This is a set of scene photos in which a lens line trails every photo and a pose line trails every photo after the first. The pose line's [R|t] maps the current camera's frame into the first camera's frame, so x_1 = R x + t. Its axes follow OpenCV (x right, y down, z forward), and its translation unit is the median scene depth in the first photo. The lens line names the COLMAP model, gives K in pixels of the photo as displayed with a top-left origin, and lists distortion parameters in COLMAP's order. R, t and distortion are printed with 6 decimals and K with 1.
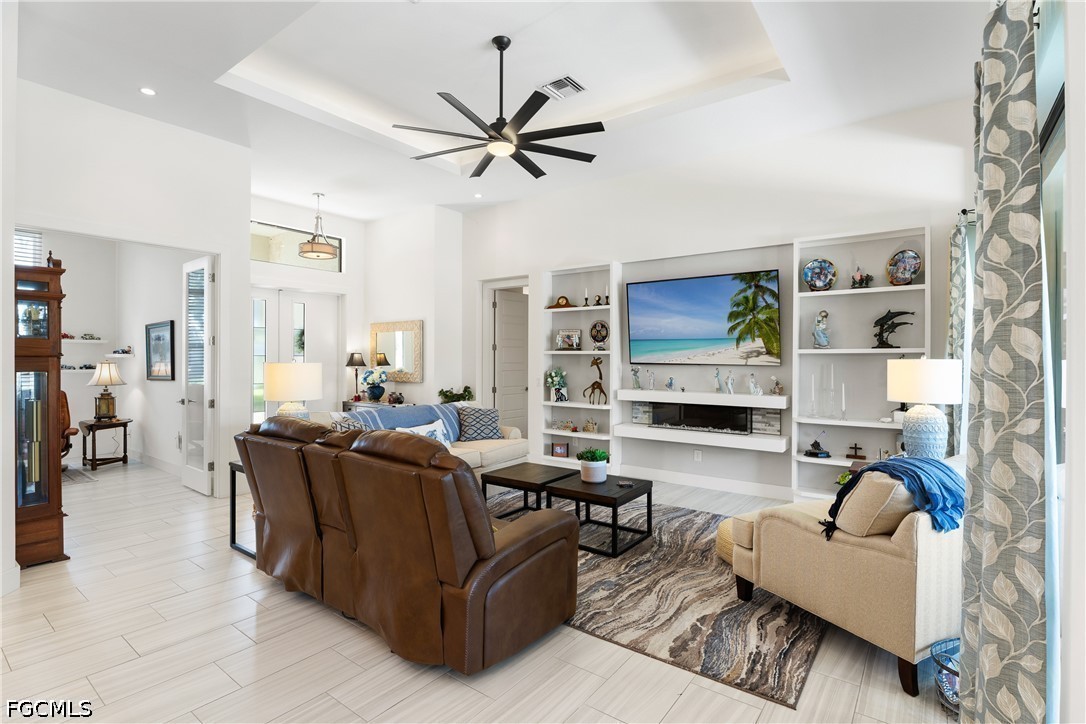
lens RADIAL K [[531.6, 0, 532.4], [0, 531.6, 357.3], [0, 0, 1]] dist [0.005861, 0.001682]
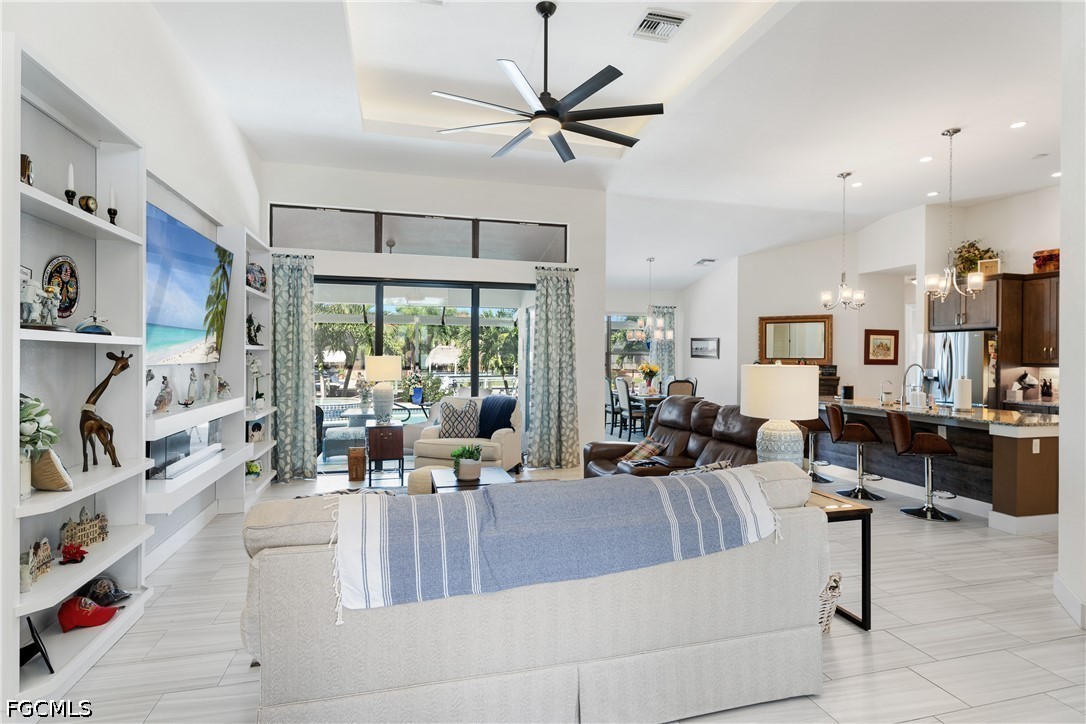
lens RADIAL K [[547.1, 0, 547.1], [0, 547.1, 355.9], [0, 0, 1]] dist [0.008540, -0.000753]
pose [[-0.798066, -0.004981, 0.602550, -0.490960], [-0.006298, 0.999980, -0.000075, 0.000225], [-0.602538, -0.003855, -0.798081, 1.363872]]
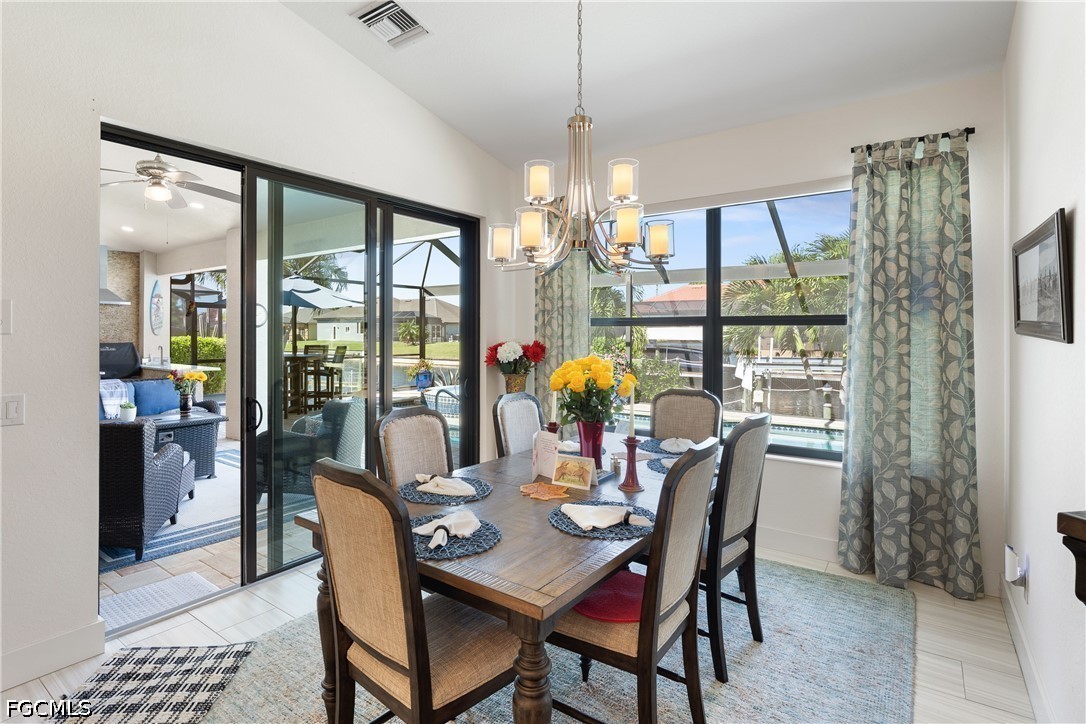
lens RADIAL K [[527.0, 0, 524.6], [0, 527.0, 328.9], [0, 0, 1]] dist [-0.003058, -0.000601]
pose [[-0.011287, 0.001326, 0.999935, -0.094101], [-0.002595, 0.999996, -0.001355, 0.001234], [-0.999933, -0.002610, -0.011284, -0.246730]]
